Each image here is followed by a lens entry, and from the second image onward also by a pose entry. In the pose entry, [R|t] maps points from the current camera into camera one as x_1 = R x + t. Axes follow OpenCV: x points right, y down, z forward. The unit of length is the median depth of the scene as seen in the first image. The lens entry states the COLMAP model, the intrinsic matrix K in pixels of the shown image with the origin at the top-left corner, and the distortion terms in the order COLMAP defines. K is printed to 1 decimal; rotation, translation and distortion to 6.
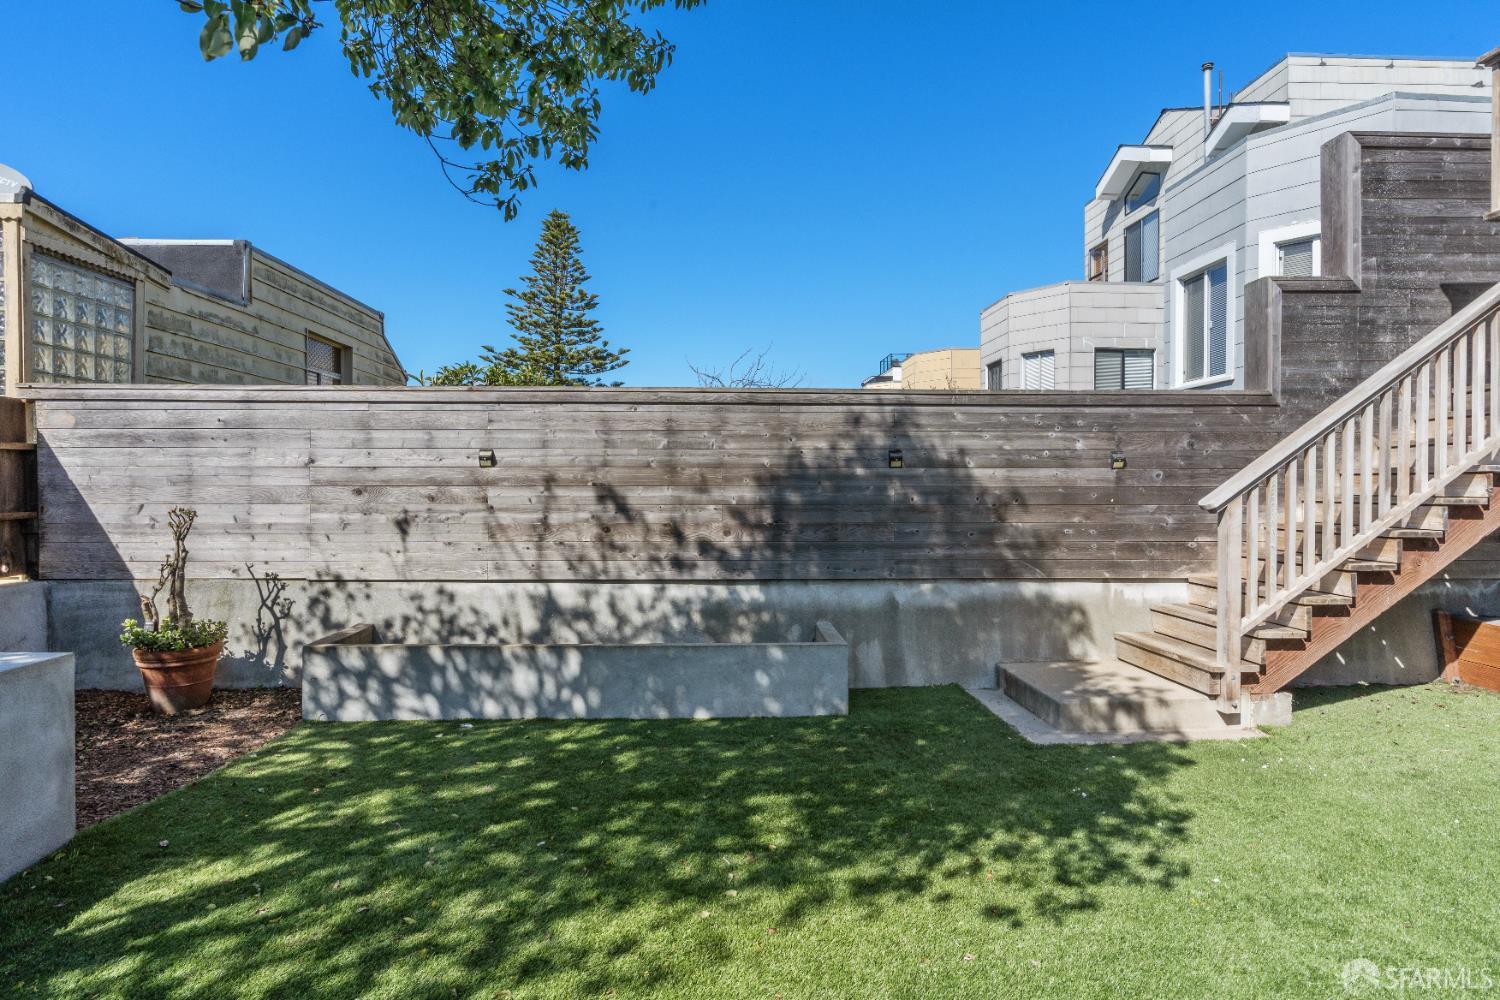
lens RADIAL K [[864.3, 0, 752.7], [0, 864.3, 499.8], [0, 0, 1]] dist [0.045548, 0.001484]
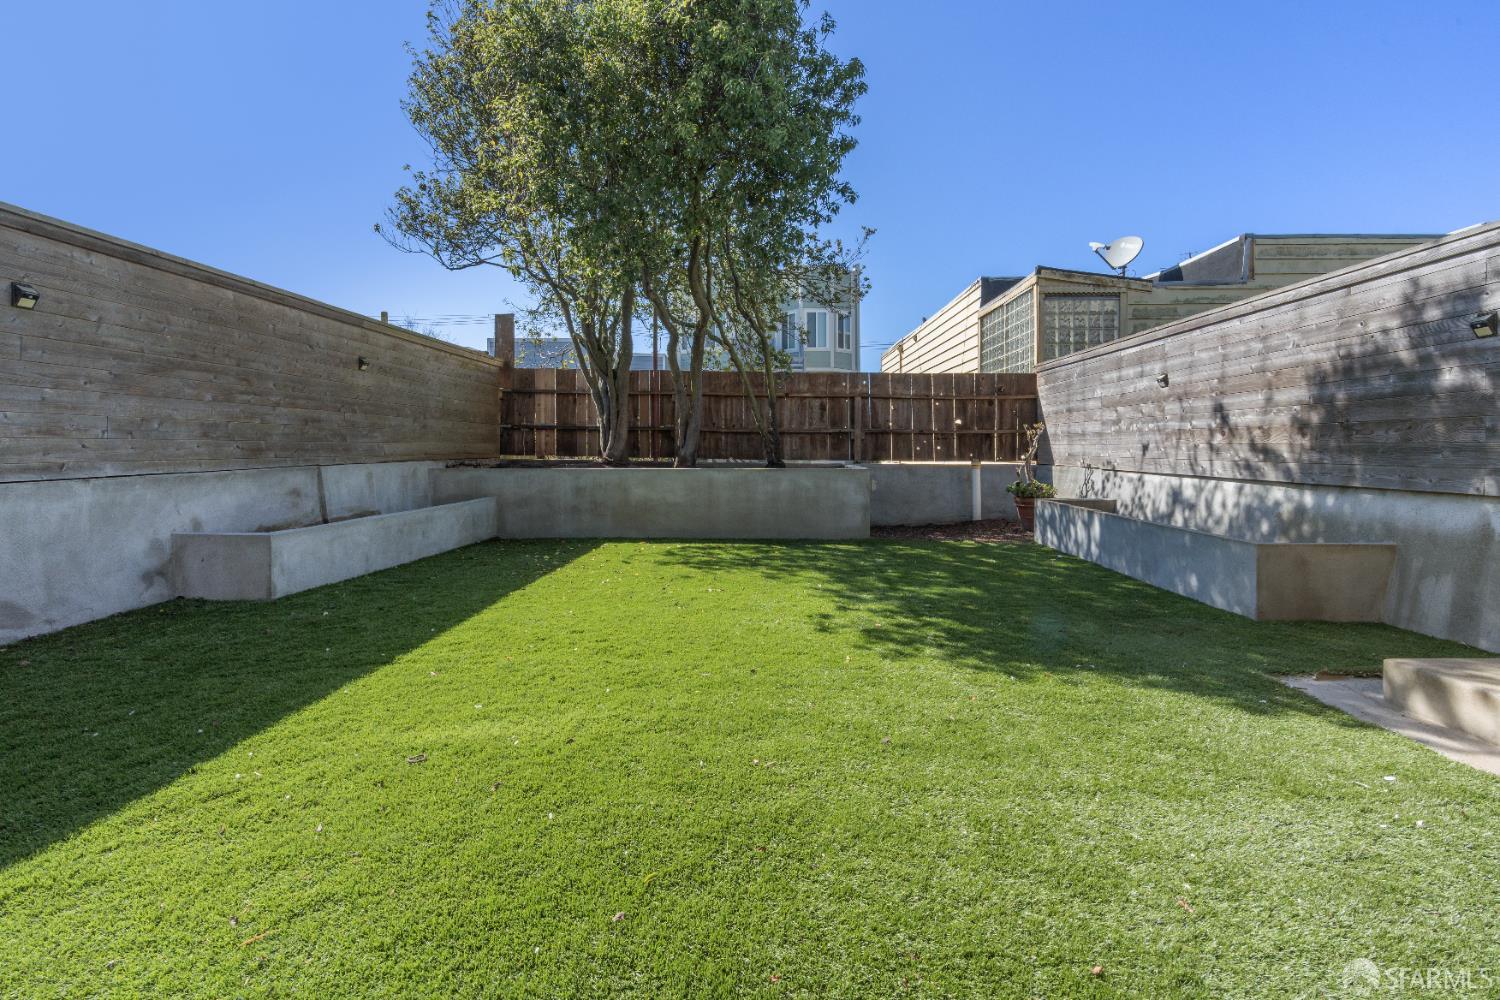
lens RADIAL K [[688.6, 0, 725.2], [0, 688.6, 452.0], [0, 0, 1]] dist [-0.008278, 0.000357]
pose [[-0.064946, 0.008692, -0.997851, 1.054496], [-0.018773, 0.999774, 0.009931, 0.084721], [0.997712, 0.019378, -0.064768, 0.579156]]
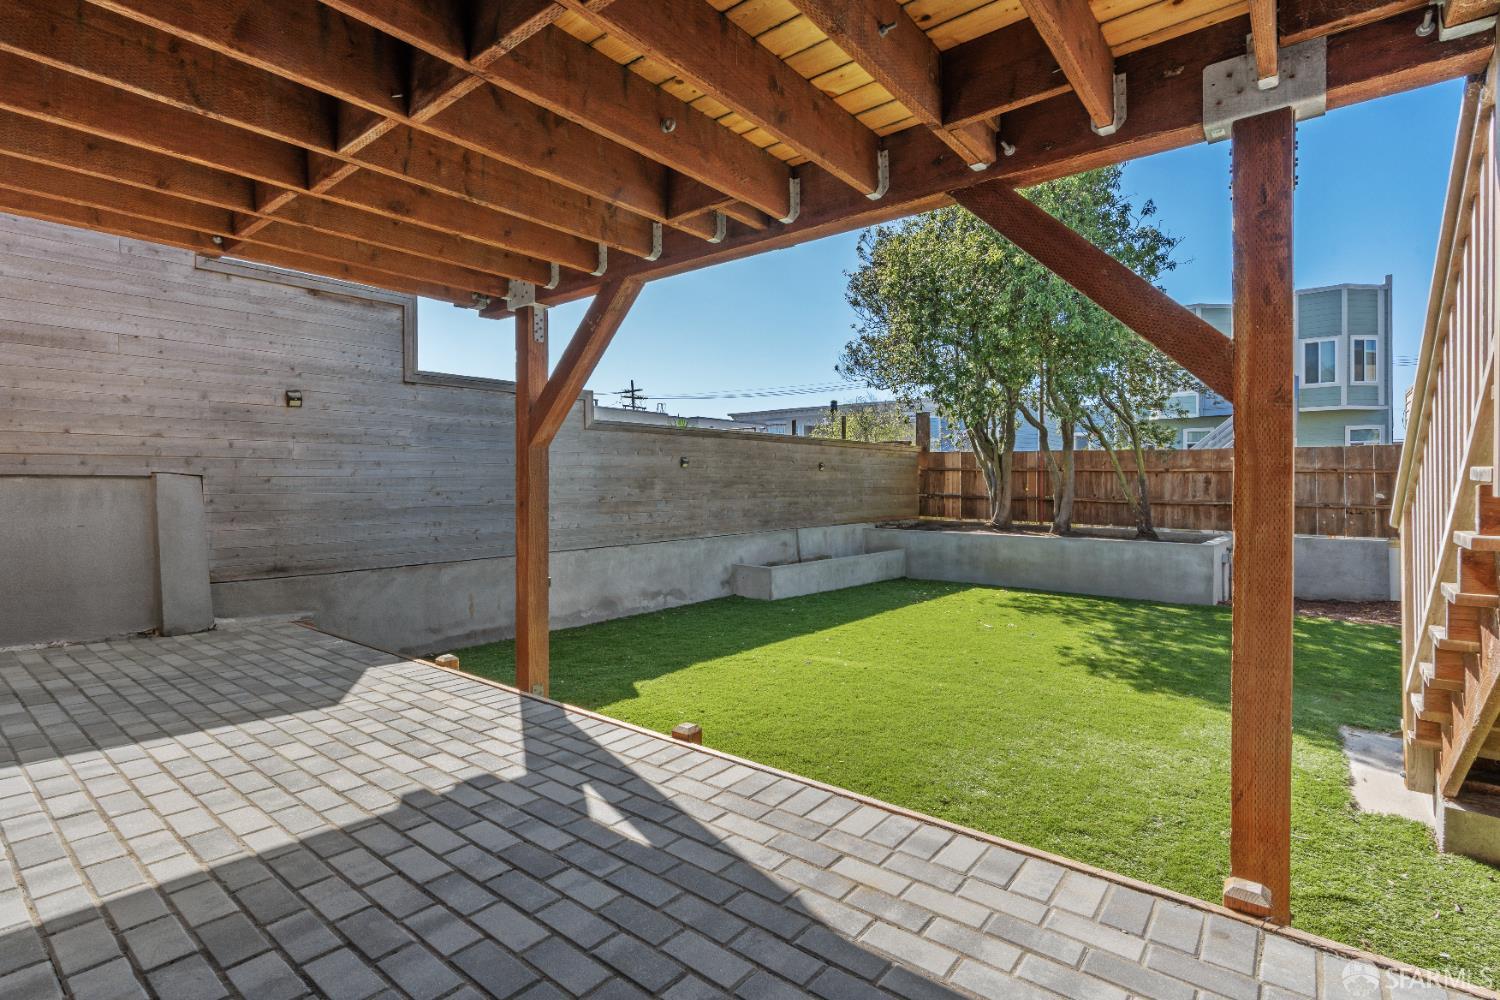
lens RADIAL K [[688.6, 0, 742.5], [0, 688.6, 491.8], [0, 0, 1]] dist [-0.008278, 0.000357]
pose [[-0.656234, 0.010216, -0.754488, 1.649255], [-0.015377, 0.999520, 0.026908, -0.043513], [0.754401, 0.029259, -0.655762, 1.086995]]
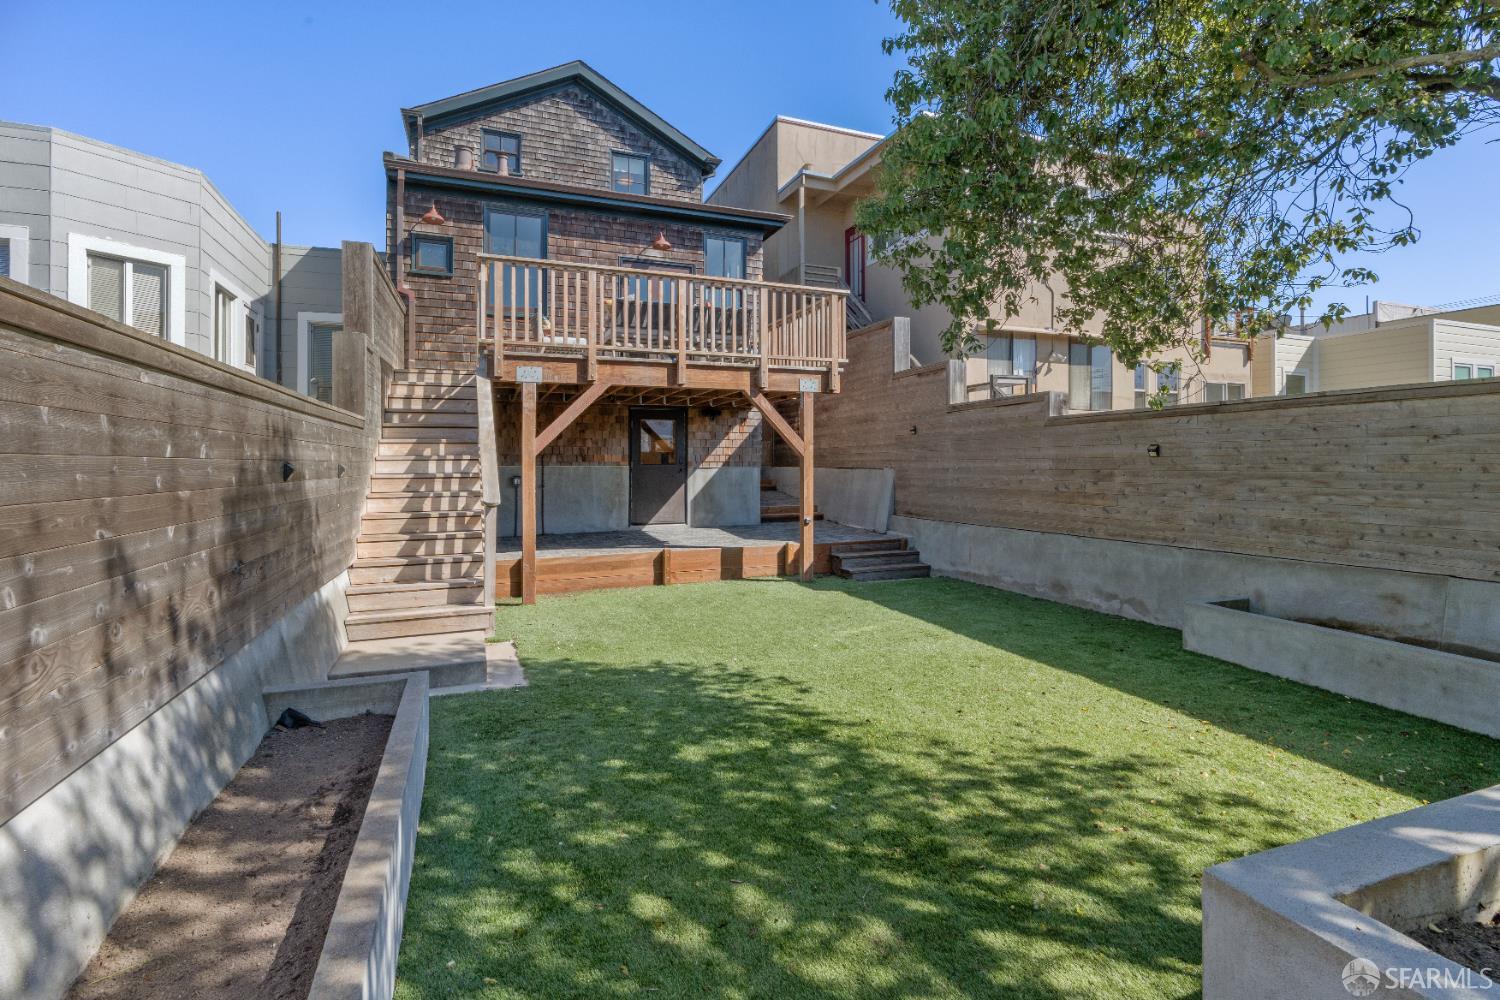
lens RADIAL K [[688.6, 0, 743.6], [0, 688.6, 465.9], [0, 0, 1]] dist [-0.008278, 0.000357]
pose [[-0.340057, 0.000016, 0.940405, -0.824317], [0.018832, 0.999800, 0.006792, -0.061967], [-0.940216, 0.020020, -0.339990, 1.112274]]
